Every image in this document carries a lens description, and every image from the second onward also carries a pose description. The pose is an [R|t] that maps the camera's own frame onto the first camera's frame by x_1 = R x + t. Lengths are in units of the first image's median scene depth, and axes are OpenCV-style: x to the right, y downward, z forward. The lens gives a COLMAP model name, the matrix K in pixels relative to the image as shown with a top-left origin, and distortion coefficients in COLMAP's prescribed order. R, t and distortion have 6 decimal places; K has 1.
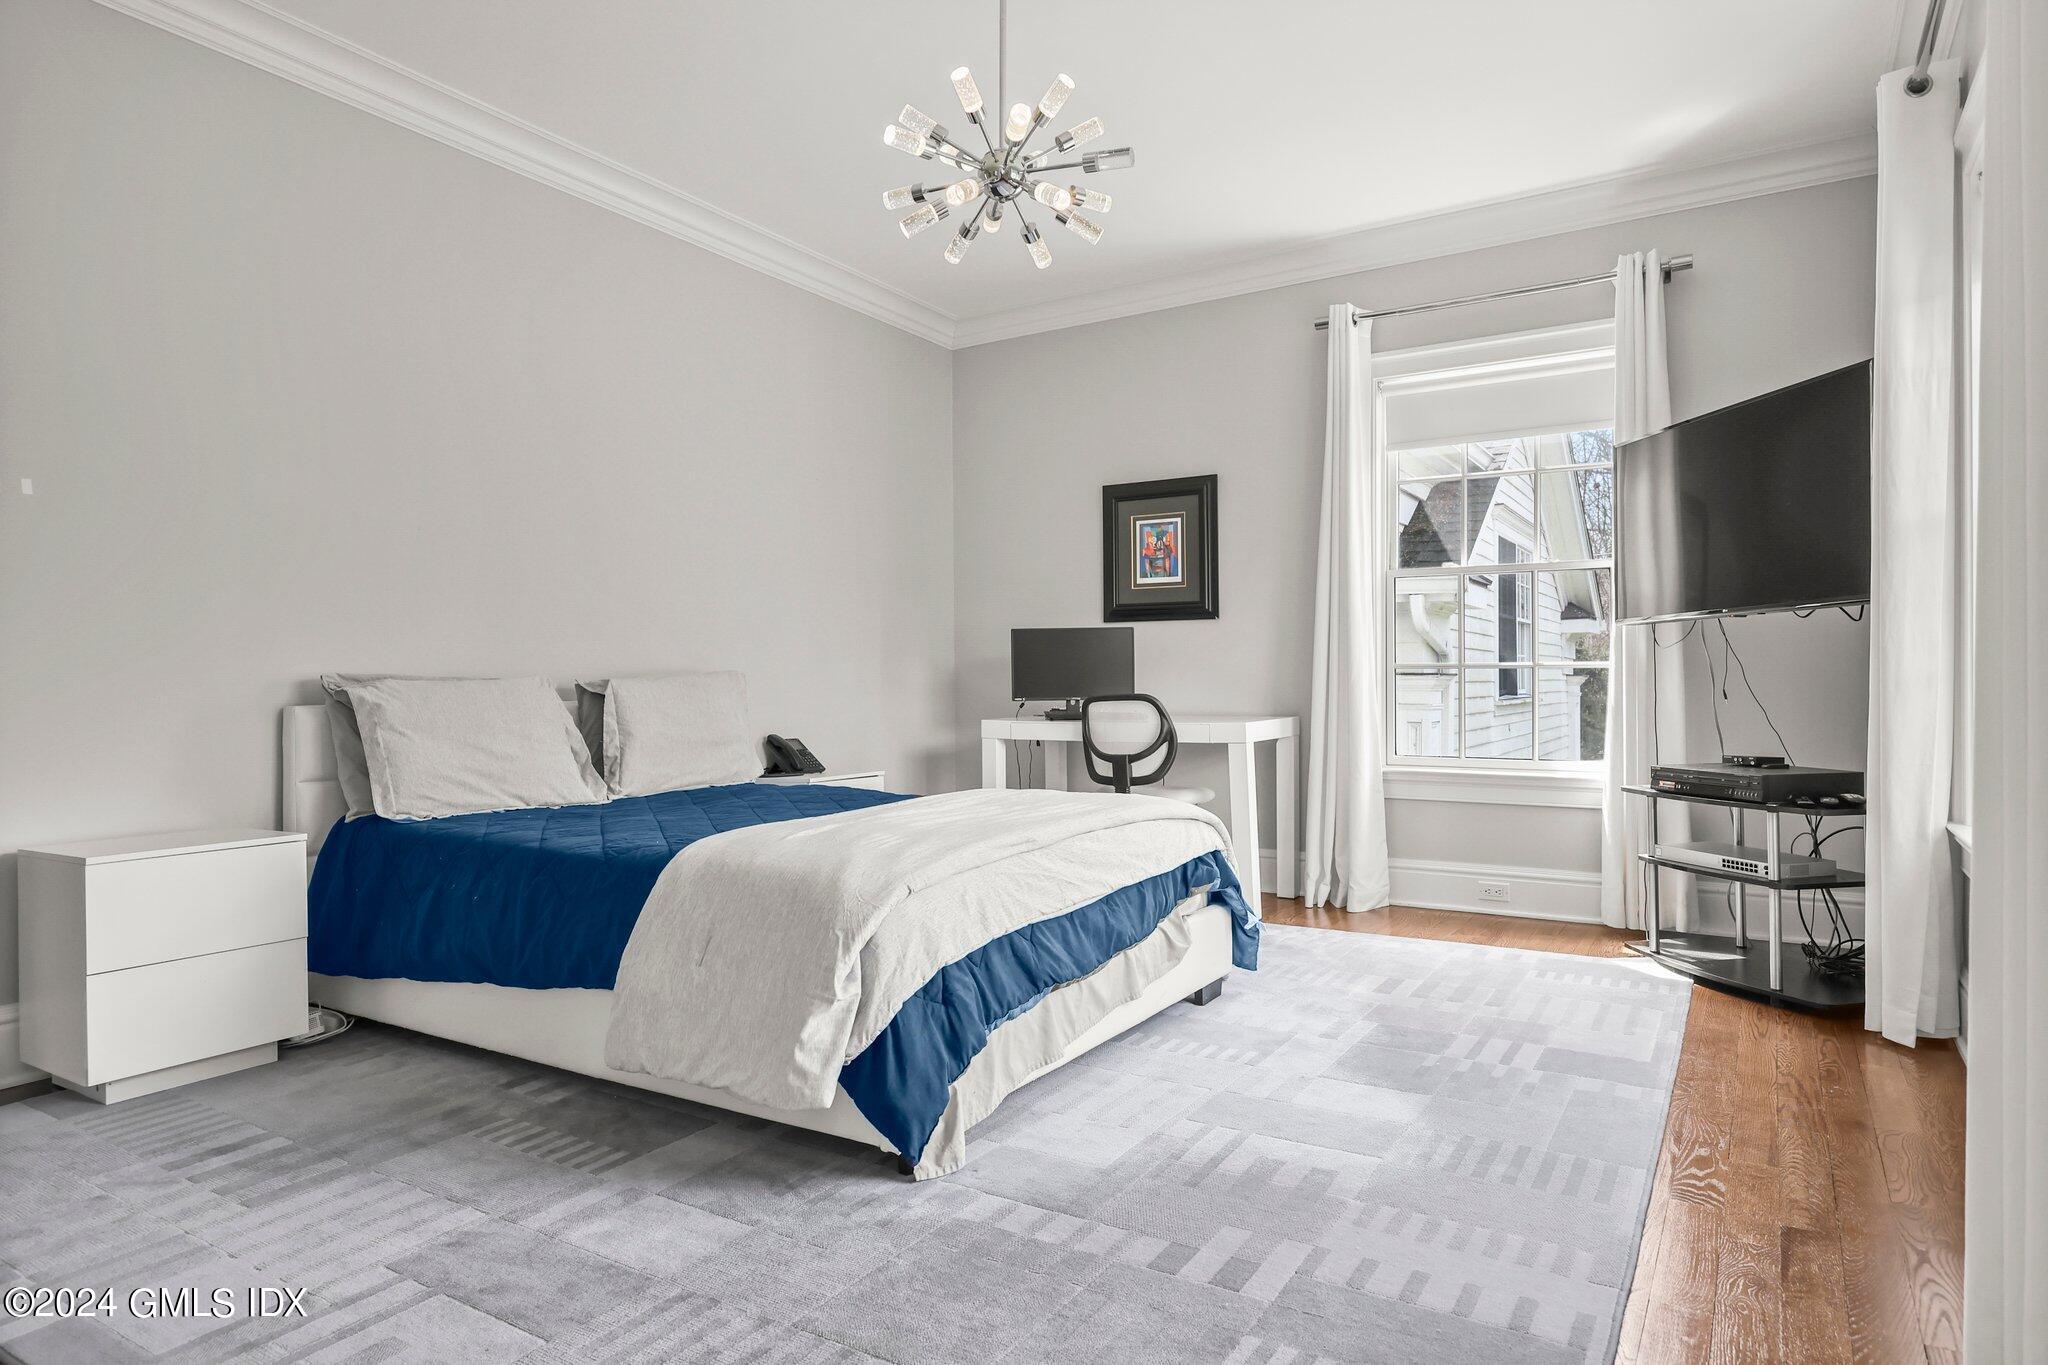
lens RADIAL K [[1185.1, 0, 1036.0], [0, 1185.1, 674.2], [0, 0, 1]] dist [-0.000917, 0.000701]
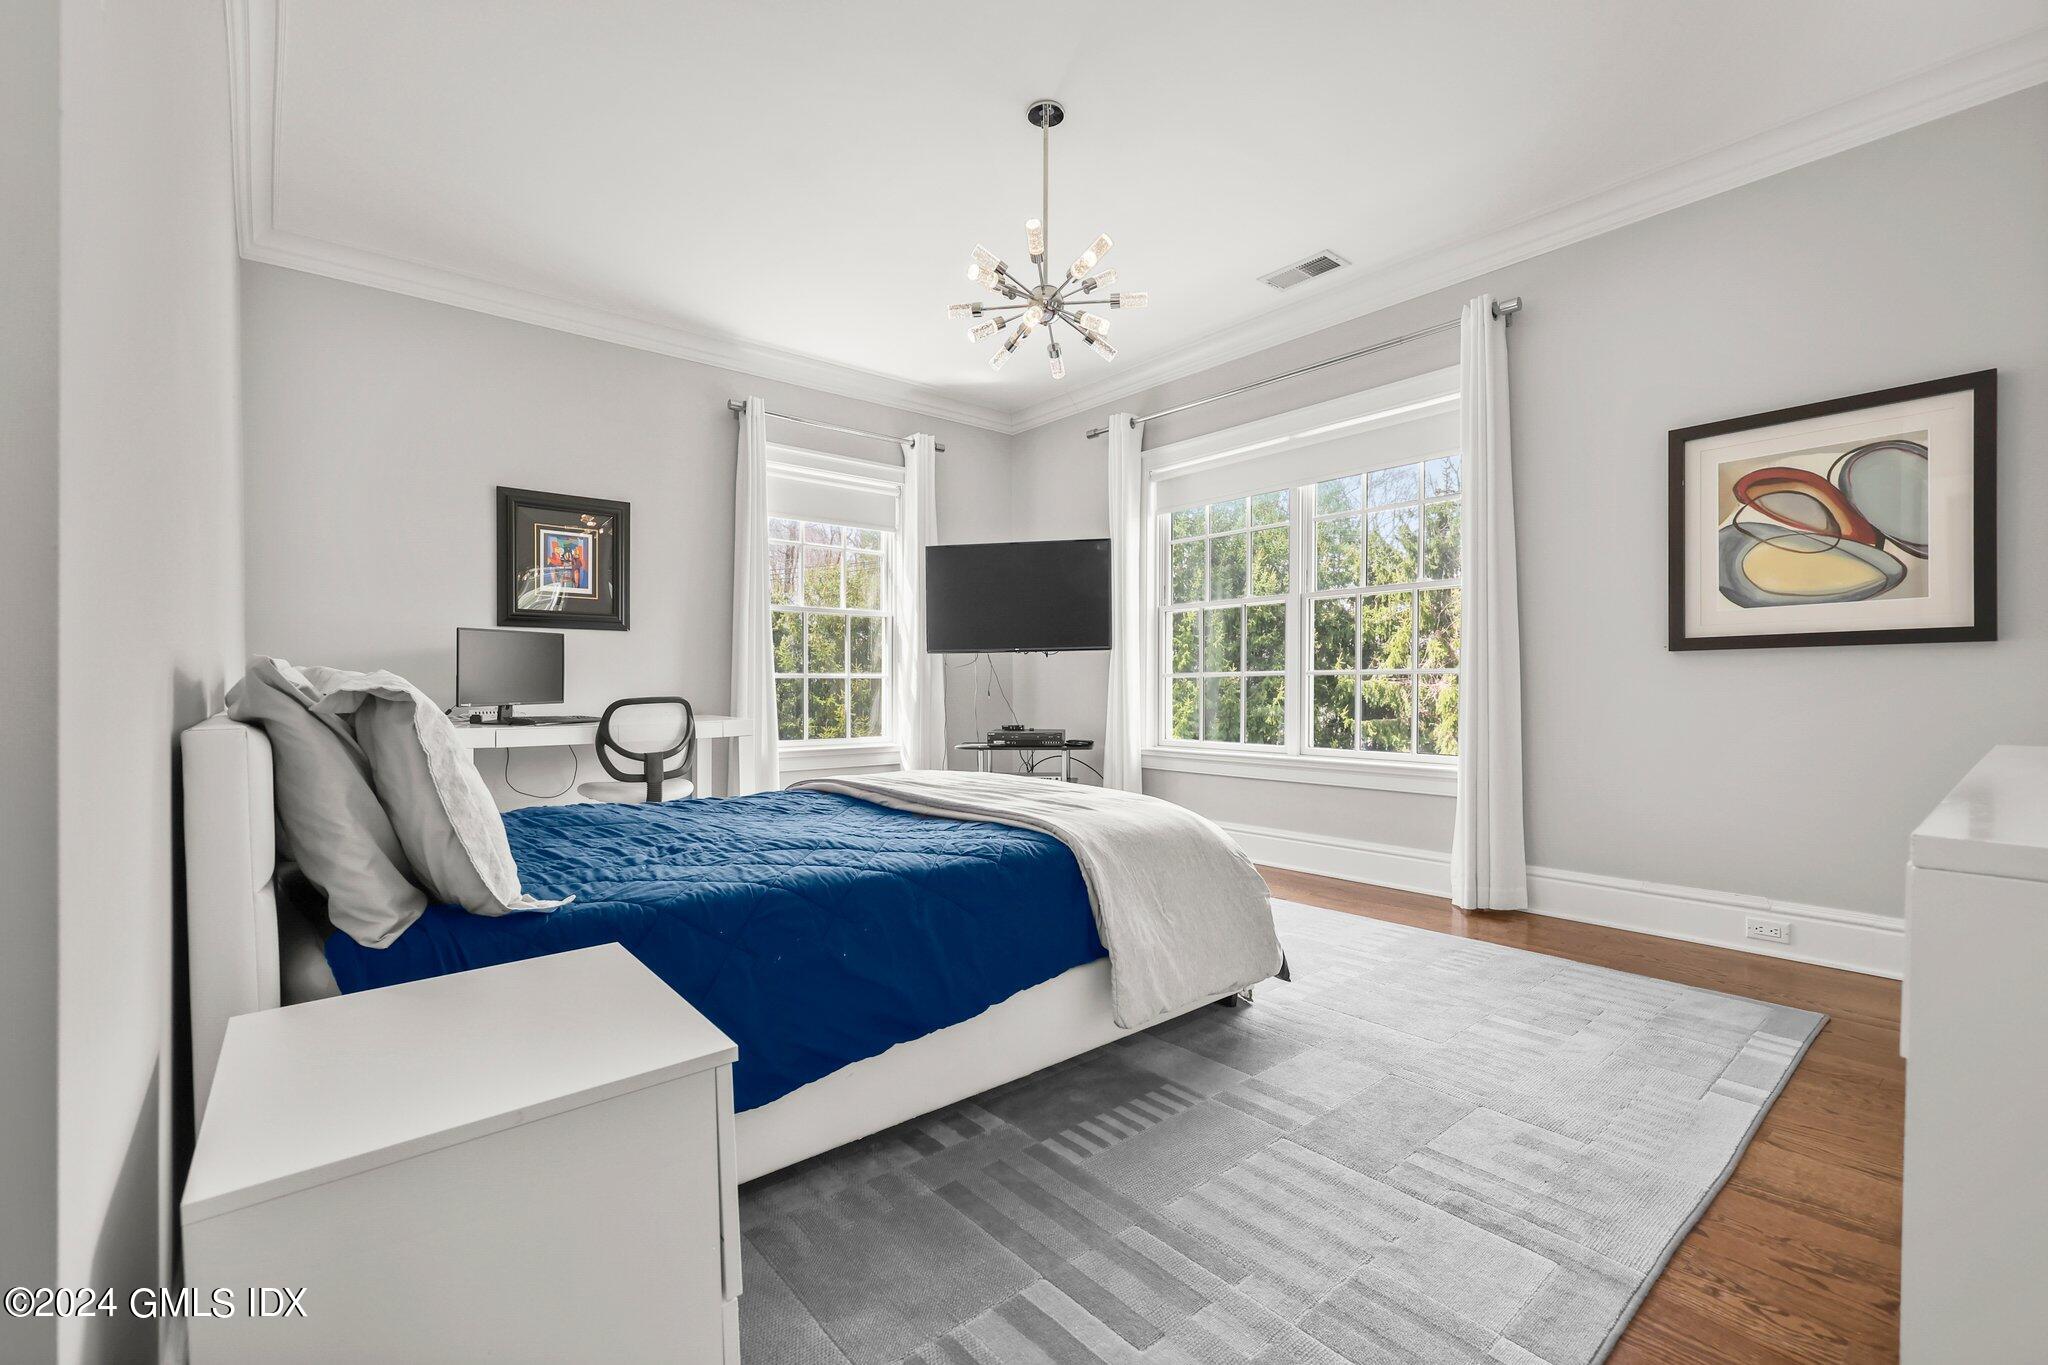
lens RADIAL K [[877.8, 0, 1035.7], [0, 877.8, 694.6], [0, 0, 1]] dist [0.003029, -0.000470]
pose [[0.307158, -0.005039, 0.951645, -0.577047], [-0.002679, 0.999977, 0.006159, 0.008206], [-0.951655, -0.004441, 0.307138, 0.413614]]
